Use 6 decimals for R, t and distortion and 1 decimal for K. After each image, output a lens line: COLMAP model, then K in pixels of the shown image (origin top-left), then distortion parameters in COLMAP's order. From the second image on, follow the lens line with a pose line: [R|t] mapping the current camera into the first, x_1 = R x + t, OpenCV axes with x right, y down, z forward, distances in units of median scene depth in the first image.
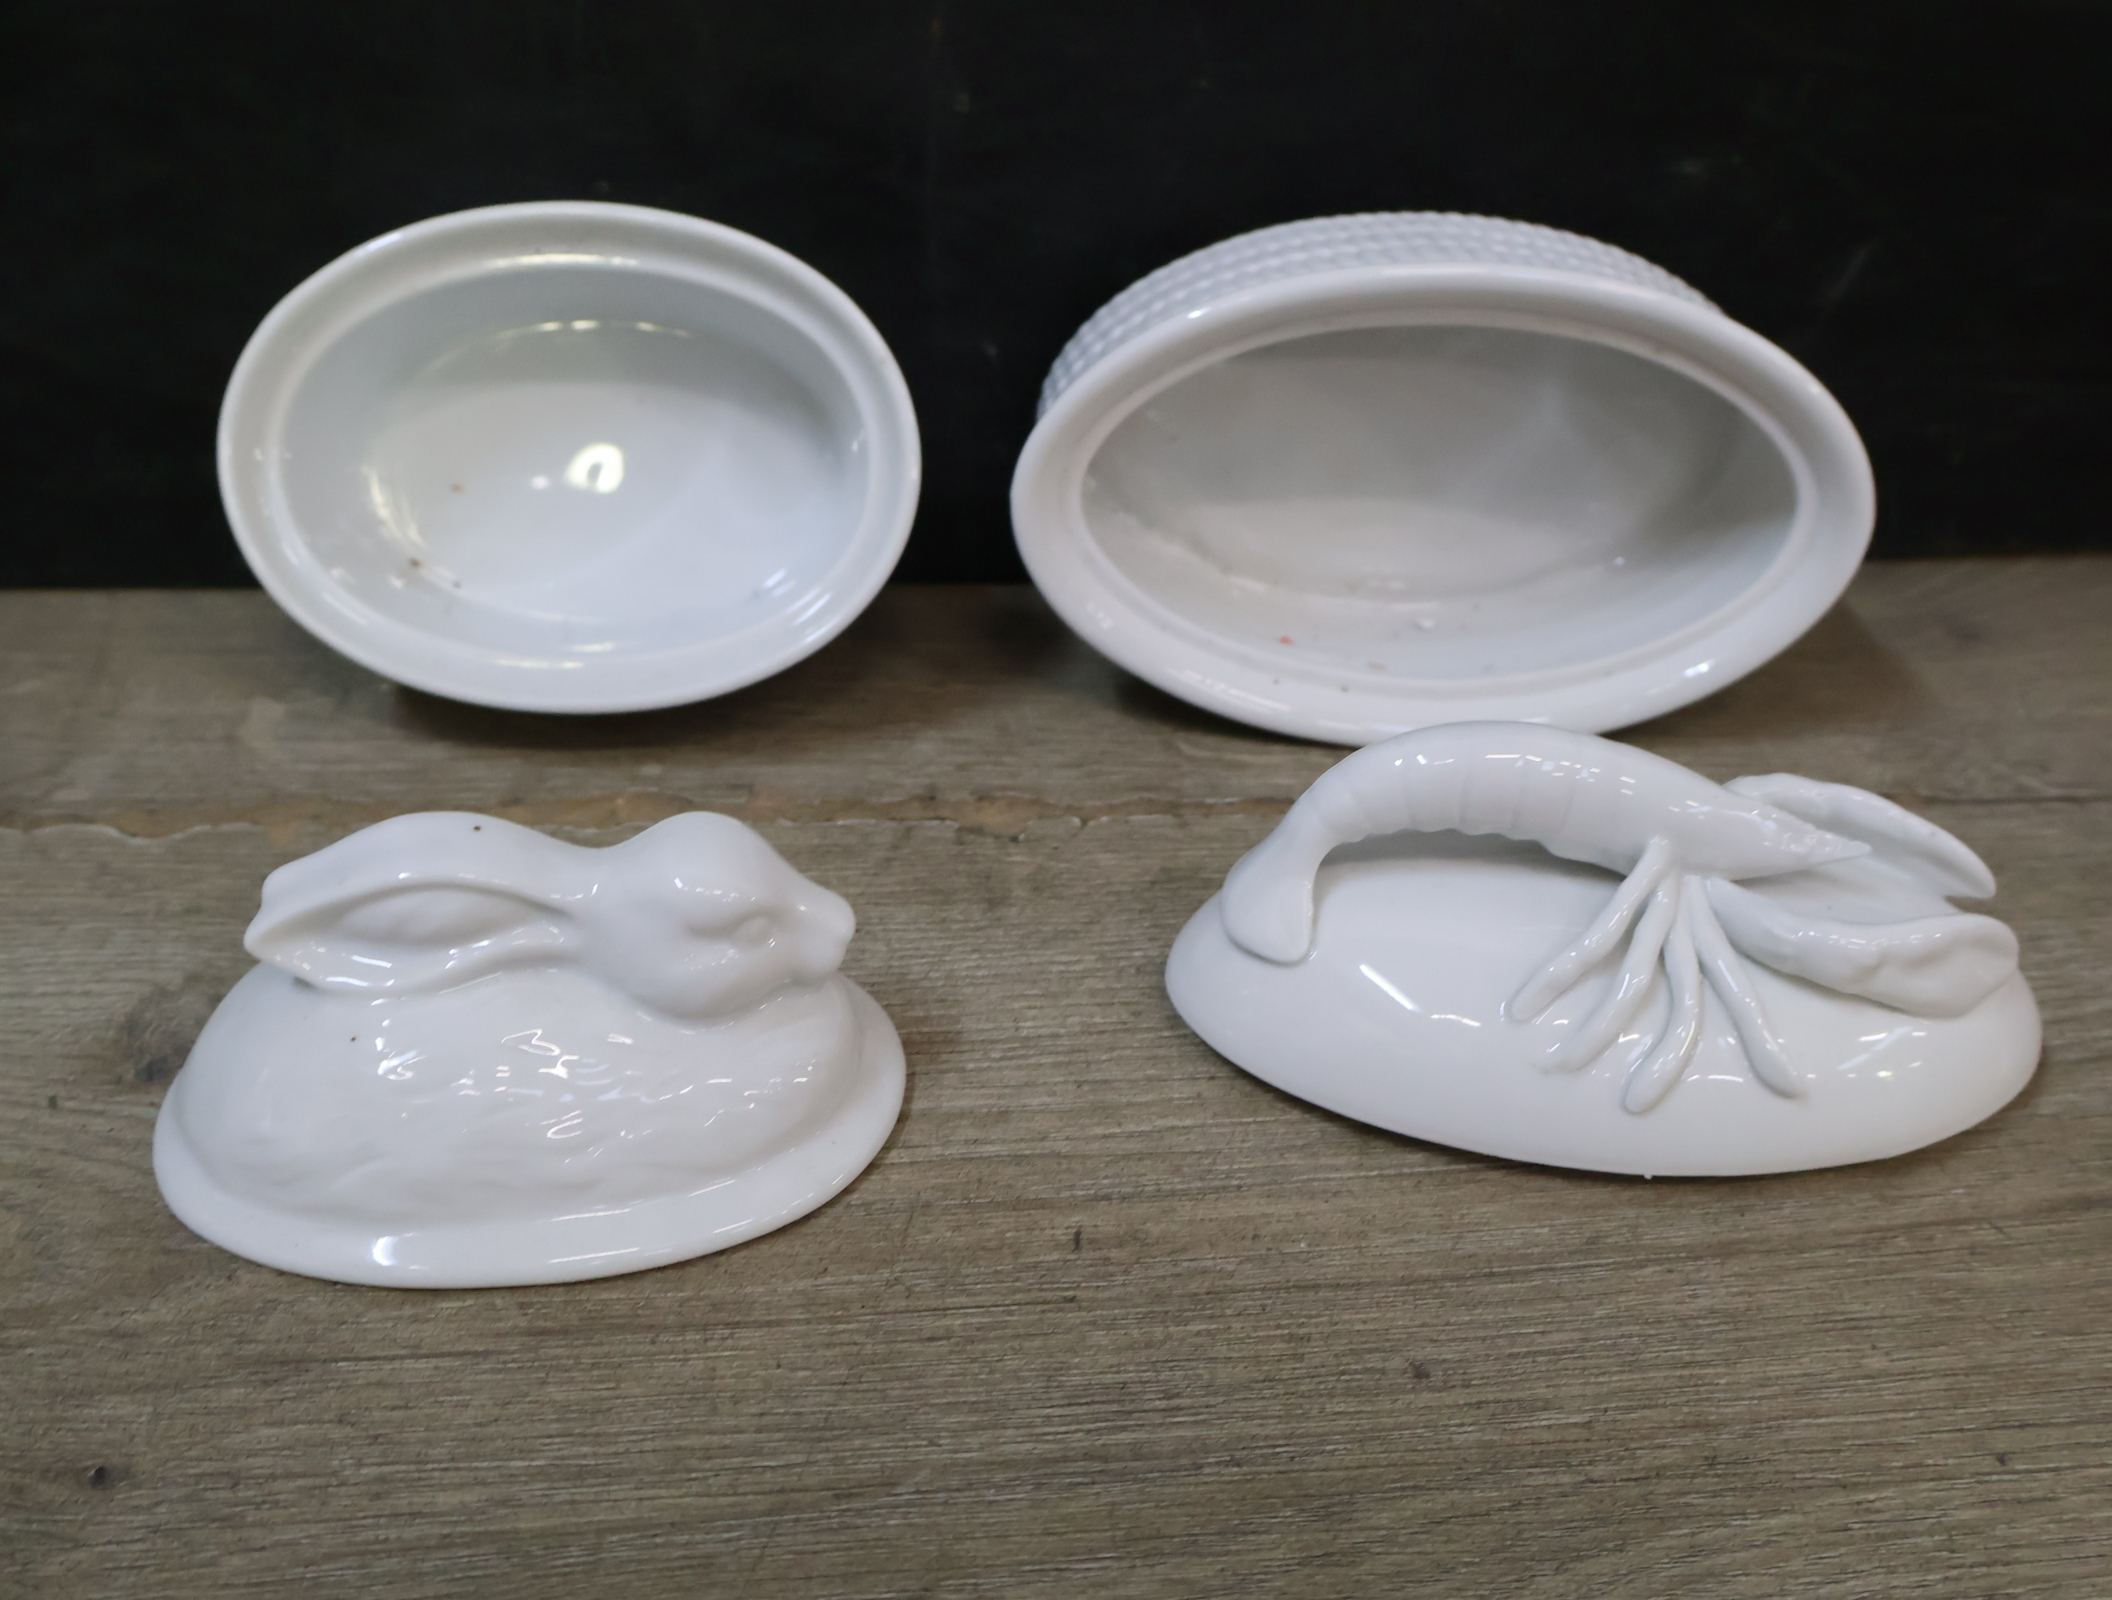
lens RADIAL K [[2164.4, 0, 1054.4], [0, 2164.4, 799.4], [0, 0, 1]] dist [0.011848, 0.000000]
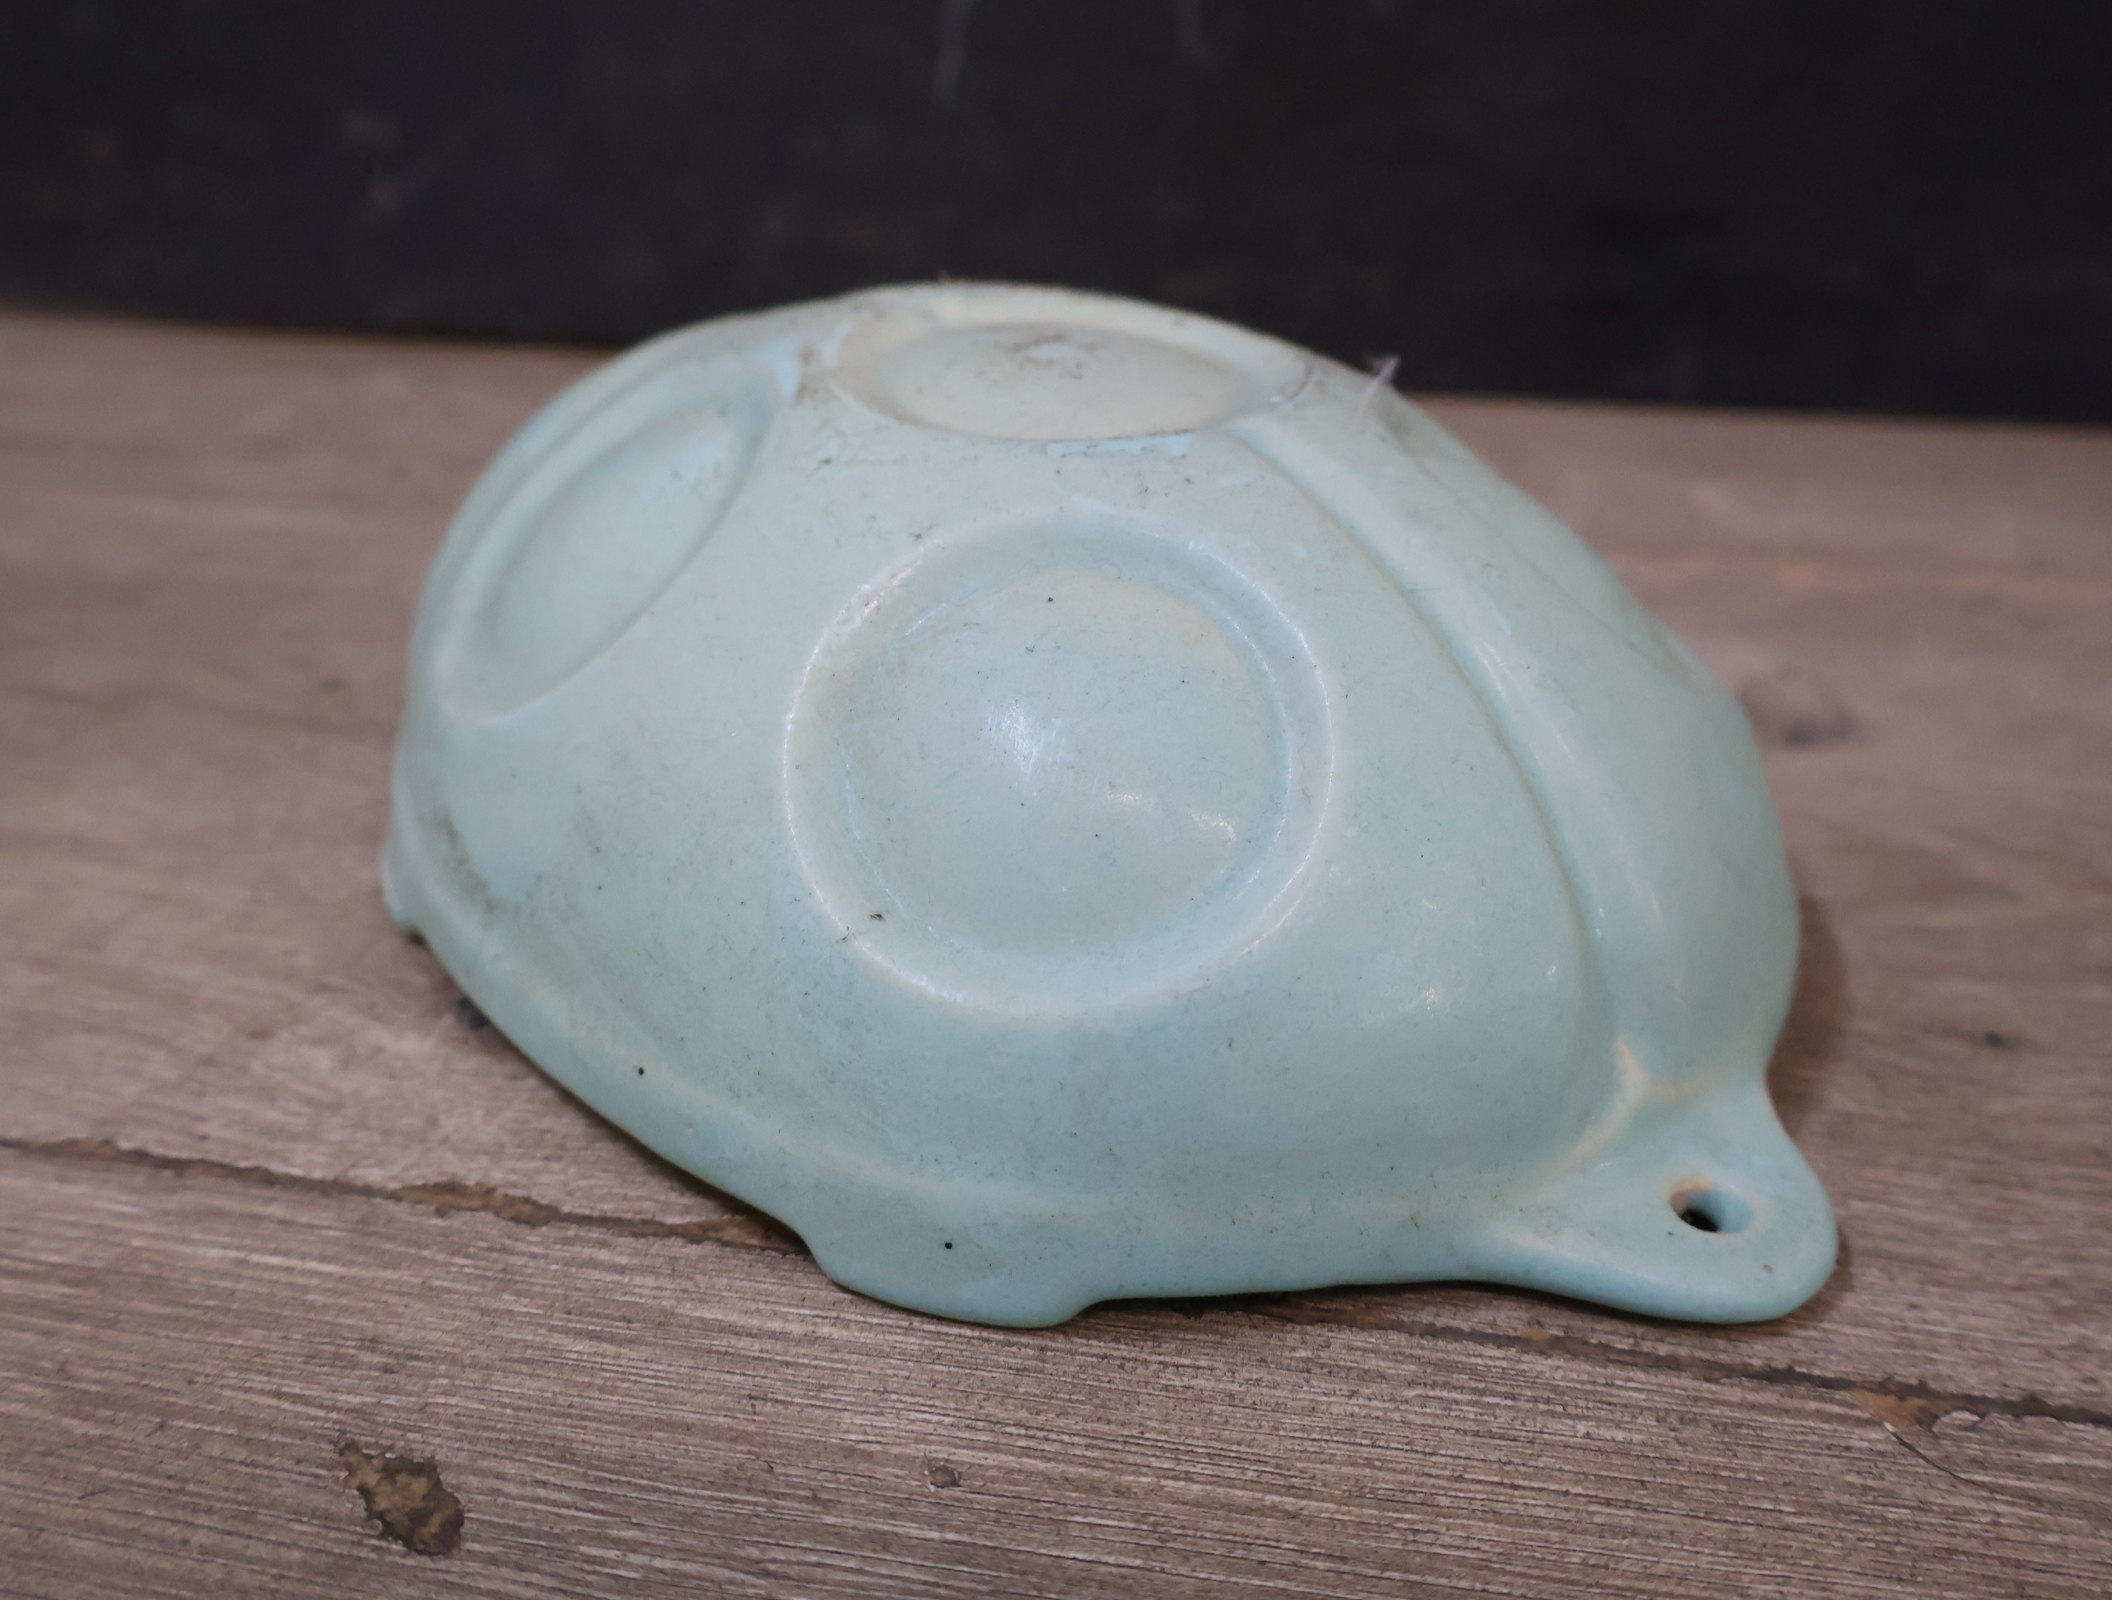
lens RADIAL K [[2164.4, 0, 1064.1], [0, 2164.4, 837.3], [0, 0, 1]] dist [0.011848, 0.000000]
pose [[0.965384, 0.087440, -0.245741, -0.564250], [-0.115978, 0.987777, -0.104143, 0.347158], [0.233631, 0.129038, 0.963725, 0.049292]]
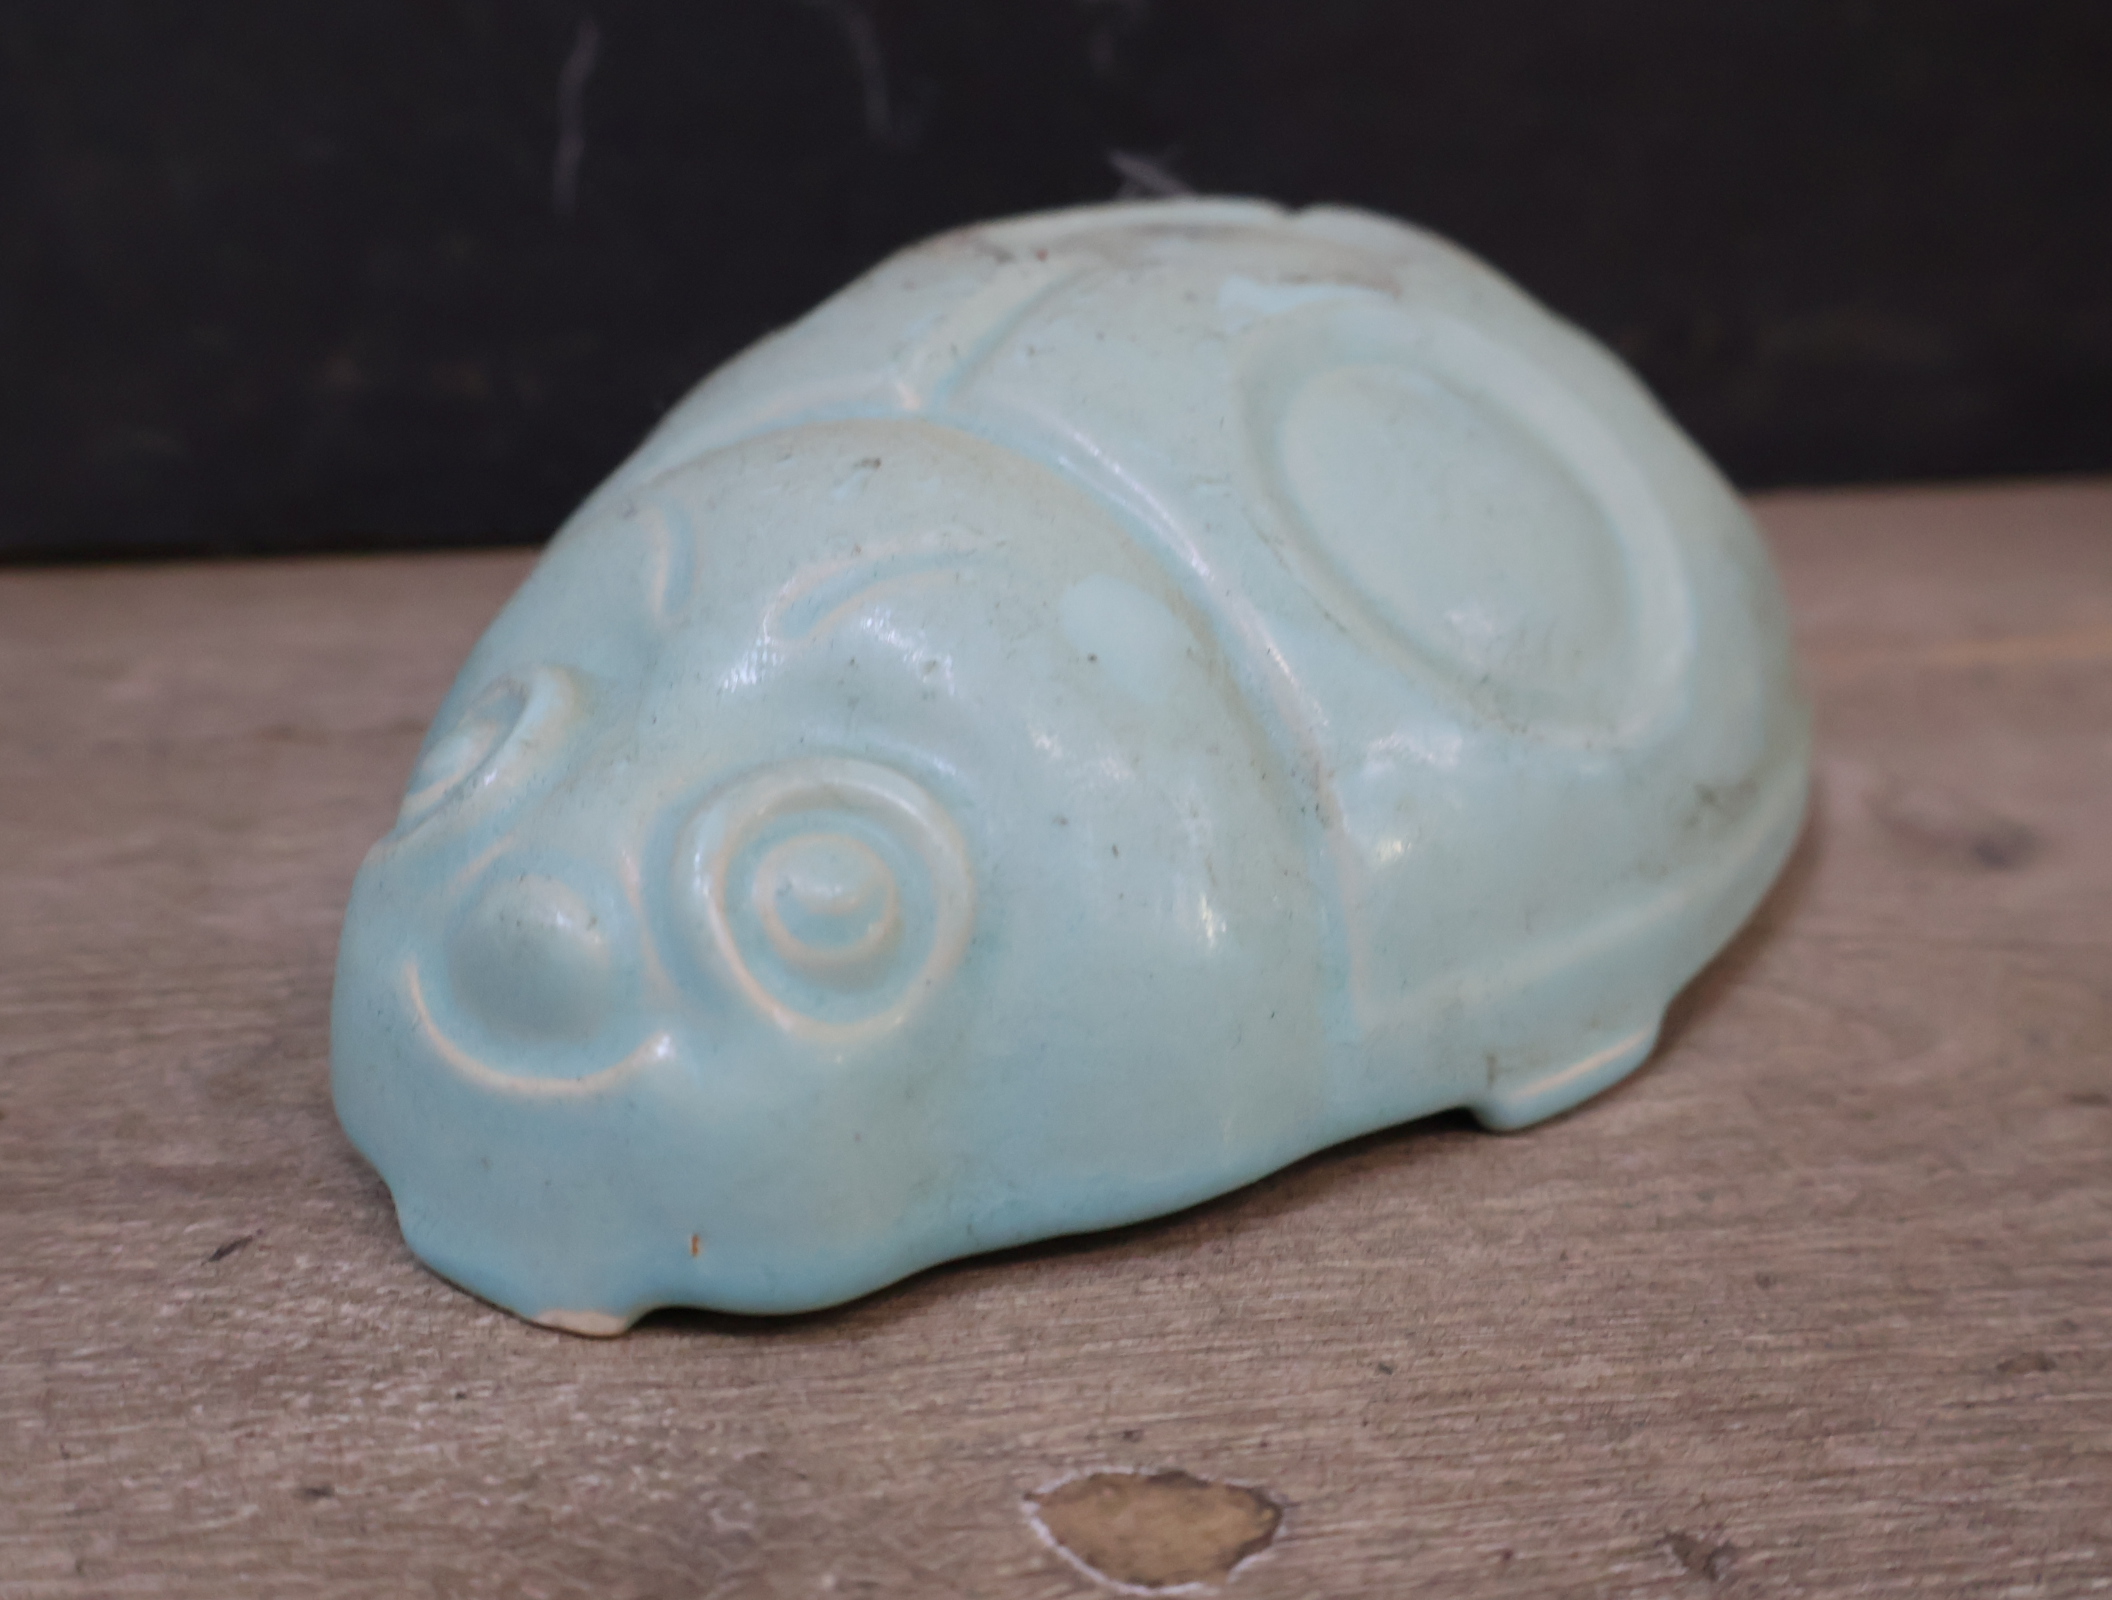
lens RADIAL K [[2164.4, 0, 1047.0], [0, 2164.4, 842.8], [0, 0, 1]] dist [0.011848, 0.000000]
pose [[0.993116, -0.074916, 0.090043, -0.938259], [0.090486, 0.978824, -0.183616, 0.266095], [-0.074380, 0.190500, 0.978865, 0.329180]]
